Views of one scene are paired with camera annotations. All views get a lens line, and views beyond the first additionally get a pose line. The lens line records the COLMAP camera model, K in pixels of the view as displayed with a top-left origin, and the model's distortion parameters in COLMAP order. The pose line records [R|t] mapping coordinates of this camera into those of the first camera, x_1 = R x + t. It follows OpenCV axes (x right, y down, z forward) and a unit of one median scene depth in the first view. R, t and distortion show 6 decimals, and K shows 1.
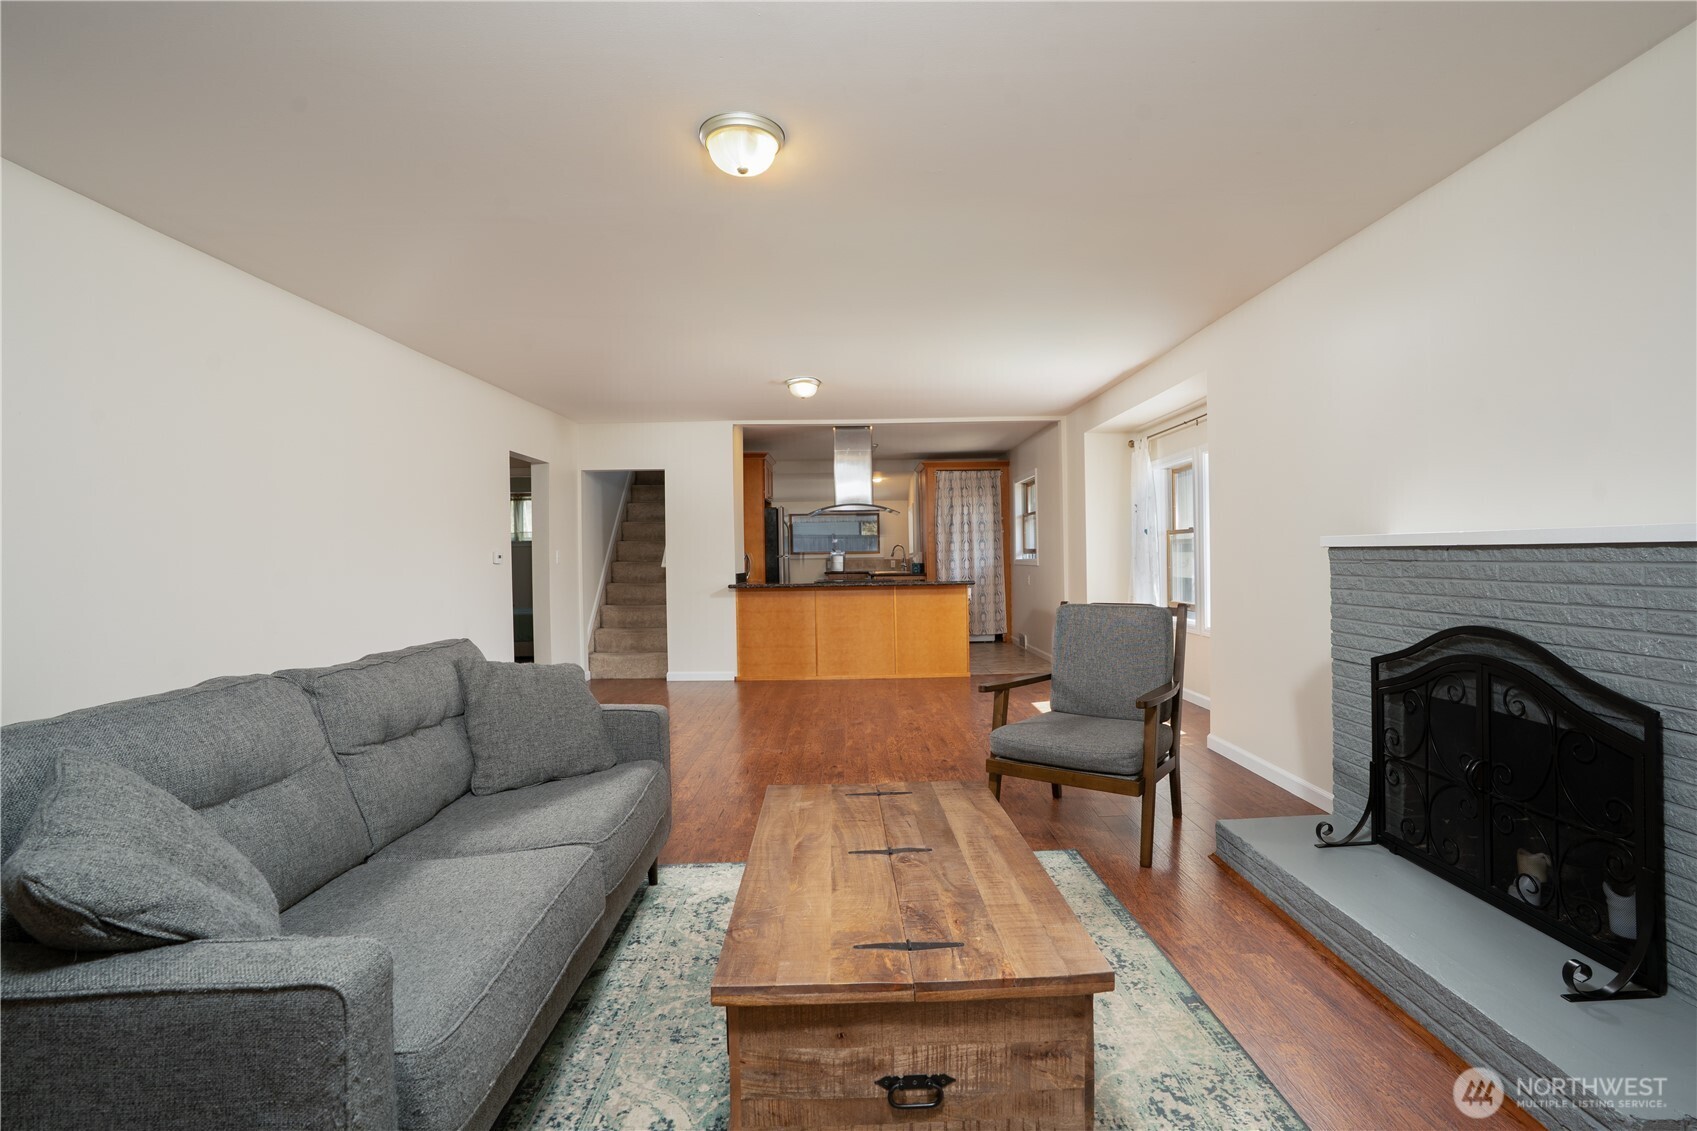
lens RADIAL K [[781.8, 0, 851.3], [0, 781.8, 567.4], [0, 0, 1]] dist [-0.004770, -0.000233]
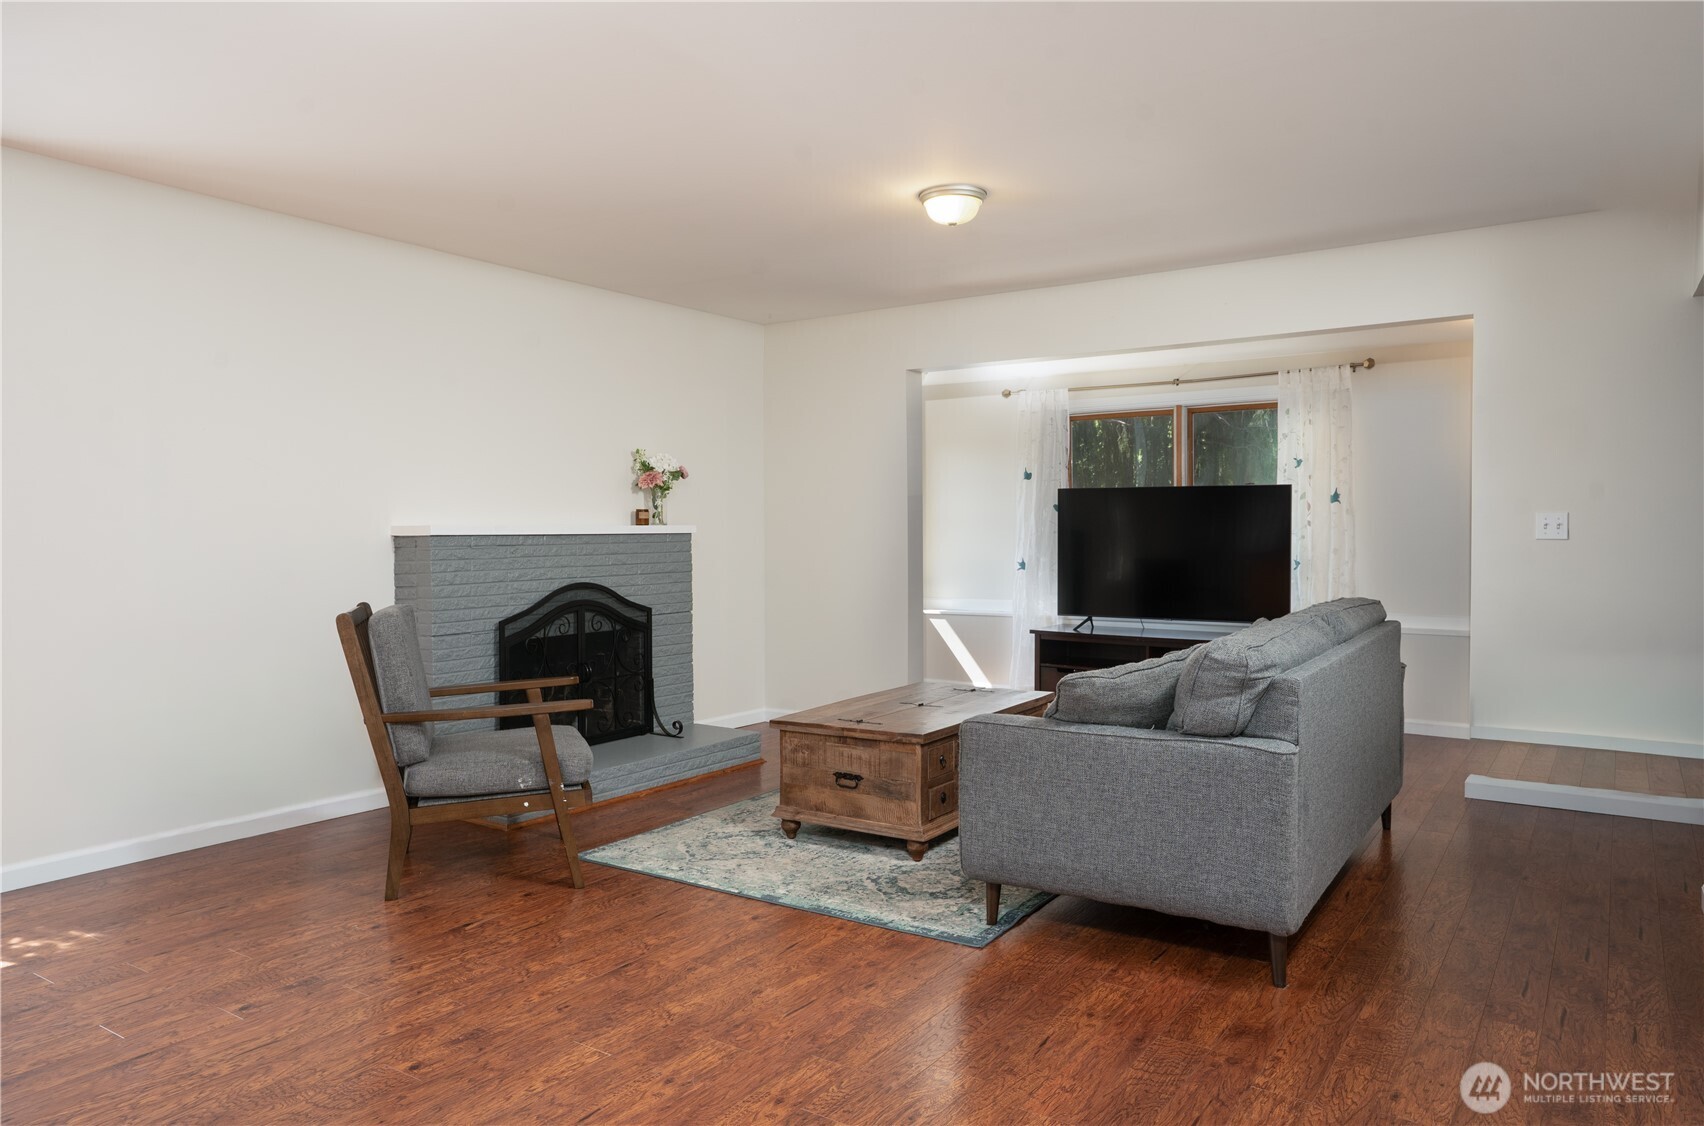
lens RADIAL K [[1147.1, 0, 851.1], [0, 1147.1, 558.5], [0, 0, 1]] dist [-0.000118, -0.000023]
pose [[-0.825751, -0.001871, 0.564032, -0.990109], [0.019458, 0.999305, 0.031800, -0.041245], [-0.563700, 0.037234, -0.825140, 2.502689]]
